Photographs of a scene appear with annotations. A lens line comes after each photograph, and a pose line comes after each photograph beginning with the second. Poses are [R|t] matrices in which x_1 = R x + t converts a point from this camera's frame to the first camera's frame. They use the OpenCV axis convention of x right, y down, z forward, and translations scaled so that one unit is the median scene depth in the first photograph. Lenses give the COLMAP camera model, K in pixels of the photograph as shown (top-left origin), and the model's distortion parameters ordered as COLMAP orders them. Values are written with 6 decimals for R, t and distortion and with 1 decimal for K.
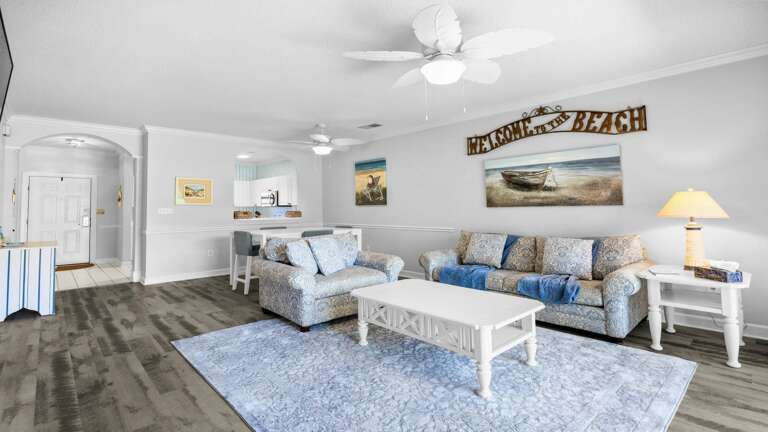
lens RADIAL K [[355.1, 0, 393.2], [0, 355.1, 206.3], [0, 0, 1]] dist [-0.018026, 0.003001]
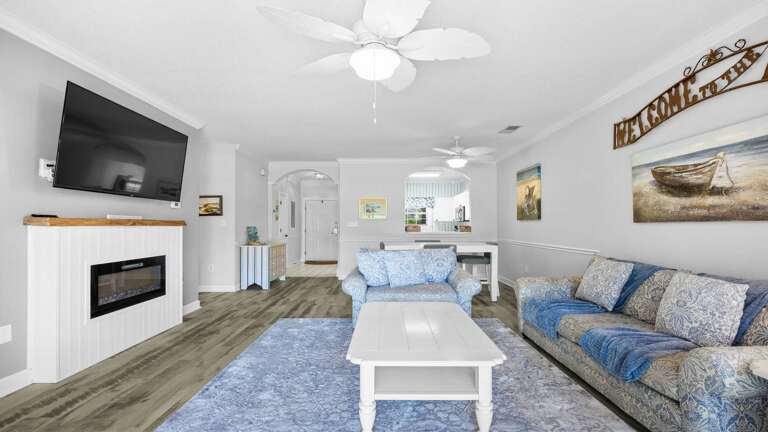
lens RADIAL K [[355.1, 0, 391.9], [0, 355.1, 237.0], [0, 0, 1]] dist [-0.018026, 0.003001]
pose [[0.732170, 0.035046, -0.680220, 0.435995], [-0.006787, 0.999001, 0.044164, 0.003534], [0.681088, -0.027719, 0.731677, 0.212766]]
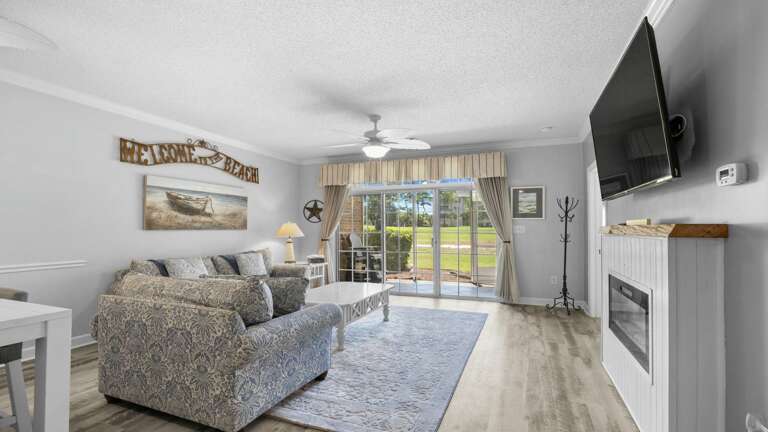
lens RADIAL K [[355.1, 0, 383.0], [0, 355.1, 220.3], [0, 0, 1]] dist [-0.018026, 0.003001]
pose [[-0.401117, 0.038544, 0.915216, -0.818744], [0.003007, 0.999164, -0.040762, 0.016565], [-0.916022, -0.013598, -0.400898, 0.928448]]
